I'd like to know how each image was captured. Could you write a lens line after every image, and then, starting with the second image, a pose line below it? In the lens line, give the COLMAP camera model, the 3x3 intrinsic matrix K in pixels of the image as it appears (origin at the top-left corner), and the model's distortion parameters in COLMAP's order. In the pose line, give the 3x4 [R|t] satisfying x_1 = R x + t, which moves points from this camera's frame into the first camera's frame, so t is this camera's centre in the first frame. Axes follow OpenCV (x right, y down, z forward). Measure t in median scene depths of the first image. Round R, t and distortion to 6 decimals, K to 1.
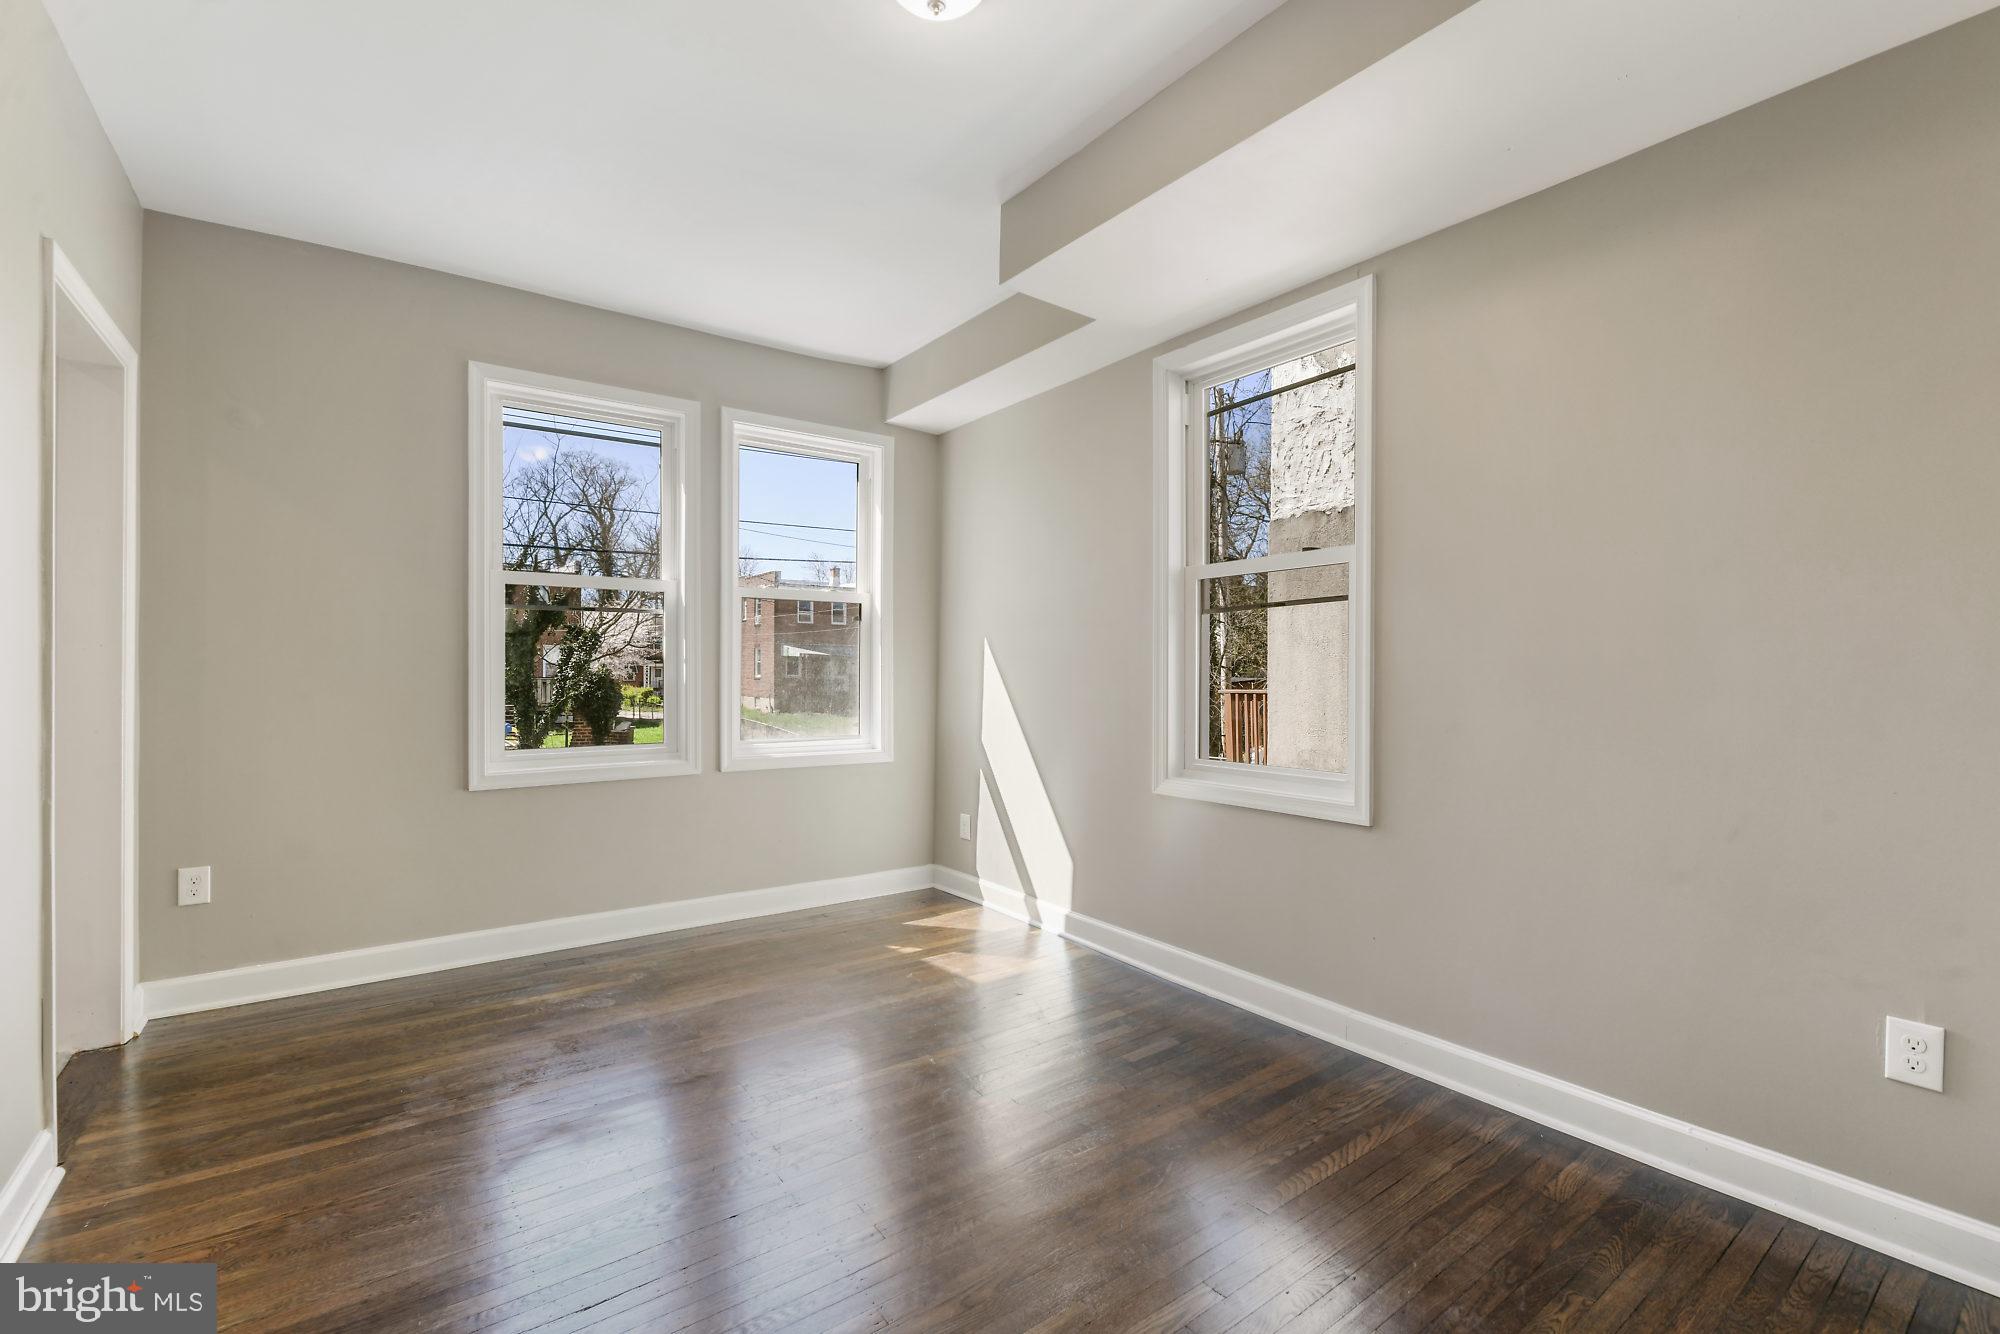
lens RADIAL K [[871.1, 0, 1018.5], [0, 871.1, 670.6], [0, 0, 1]] dist [-0.003572, -0.001140]
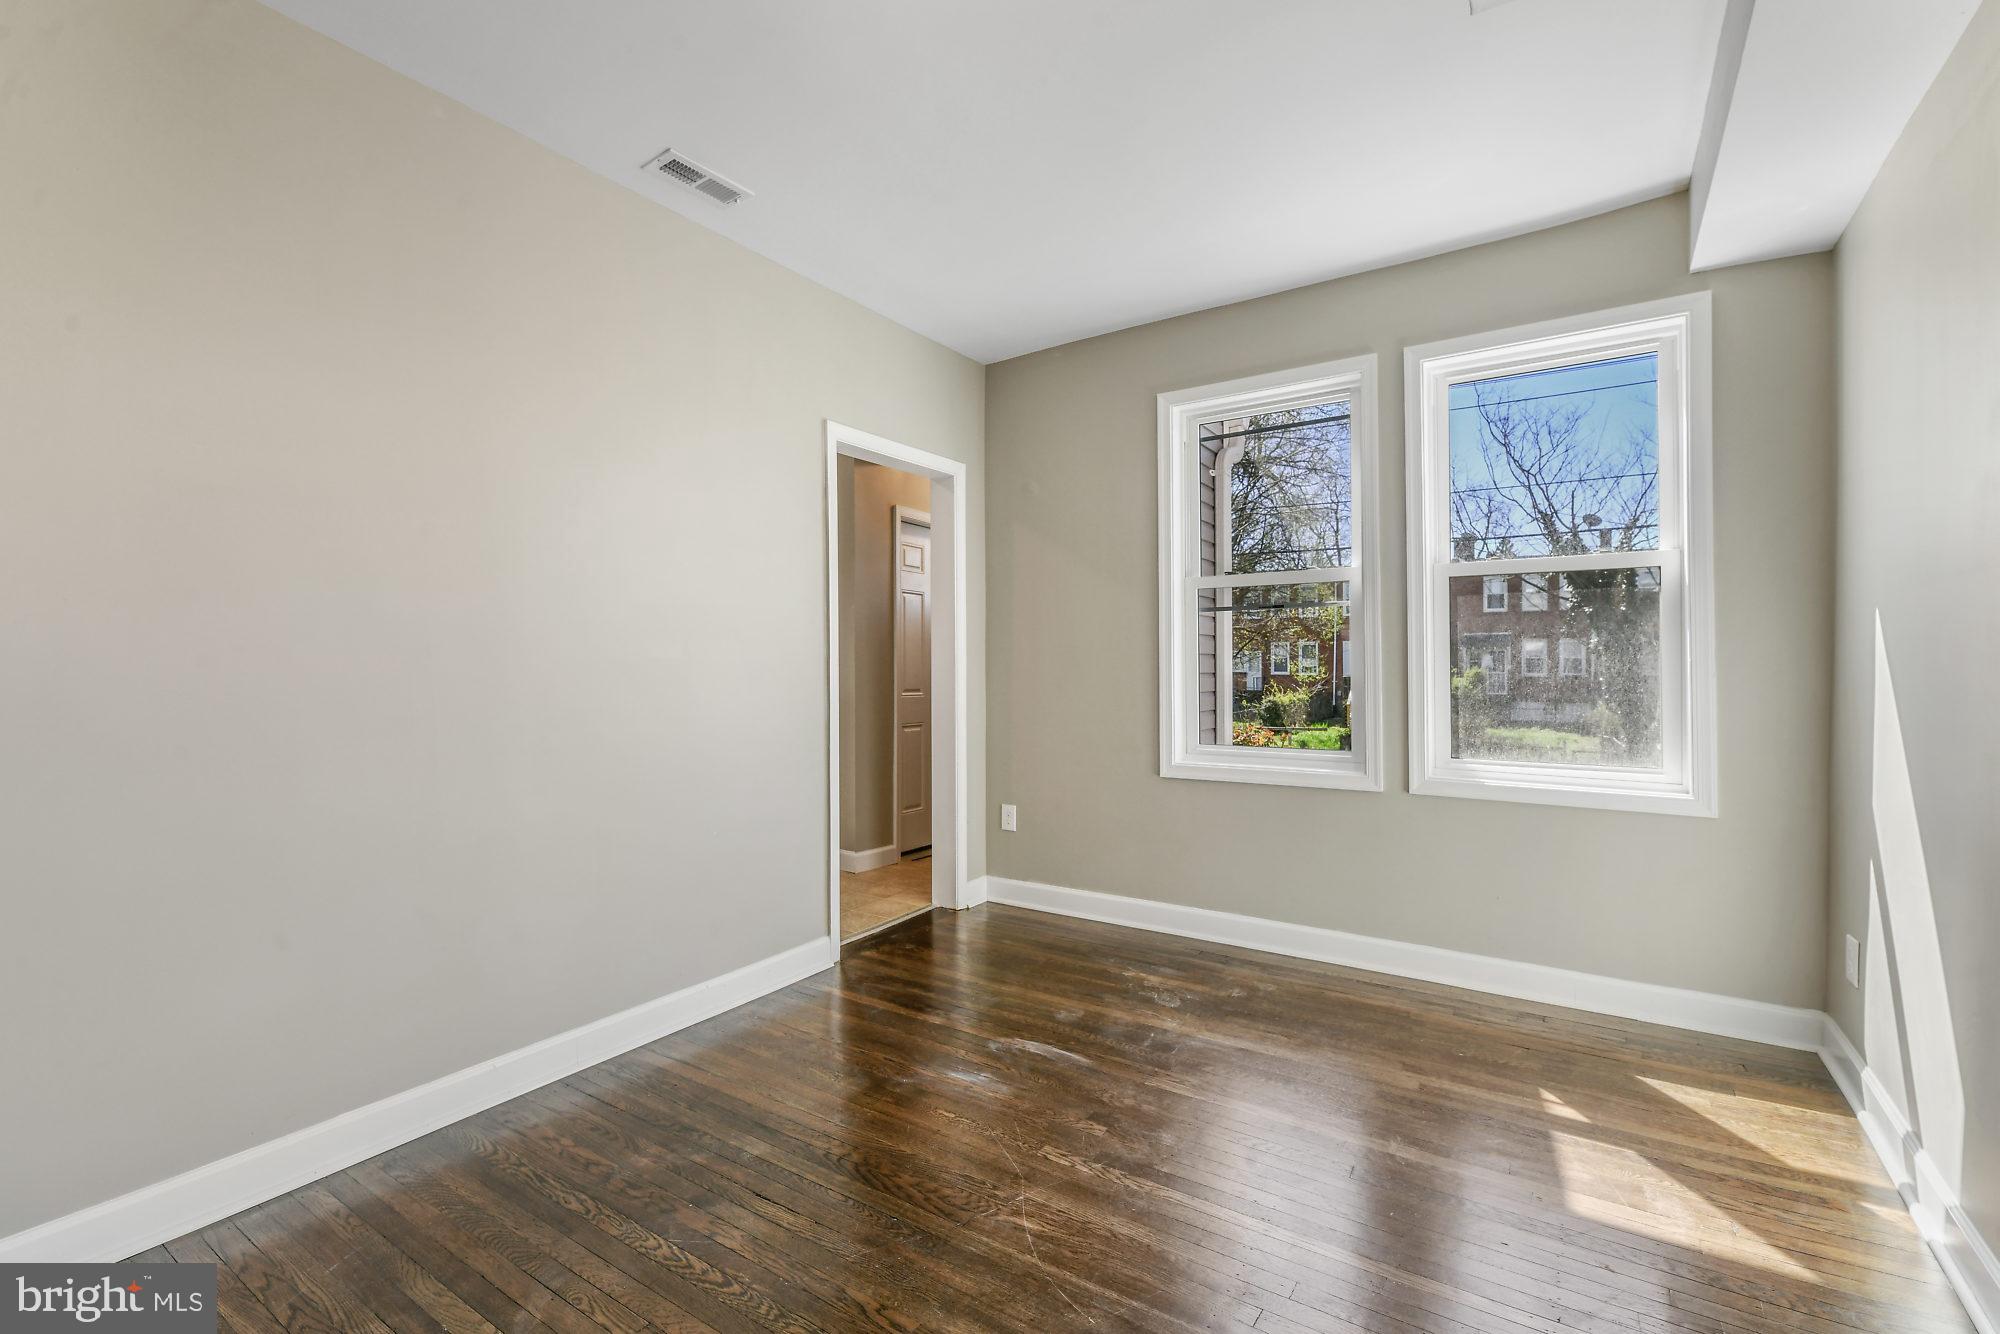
lens RADIAL K [[871.1, 0, 985.1], [0, 871.1, 658.9], [0, 0, 1]] dist [-0.003572, -0.001140]
pose [[0.318597, -0.010221, -0.947835, 0.347827], [0.003092, 0.999948, -0.009744, -0.002985], [0.947885, 0.000174, 0.318612, 0.408027]]
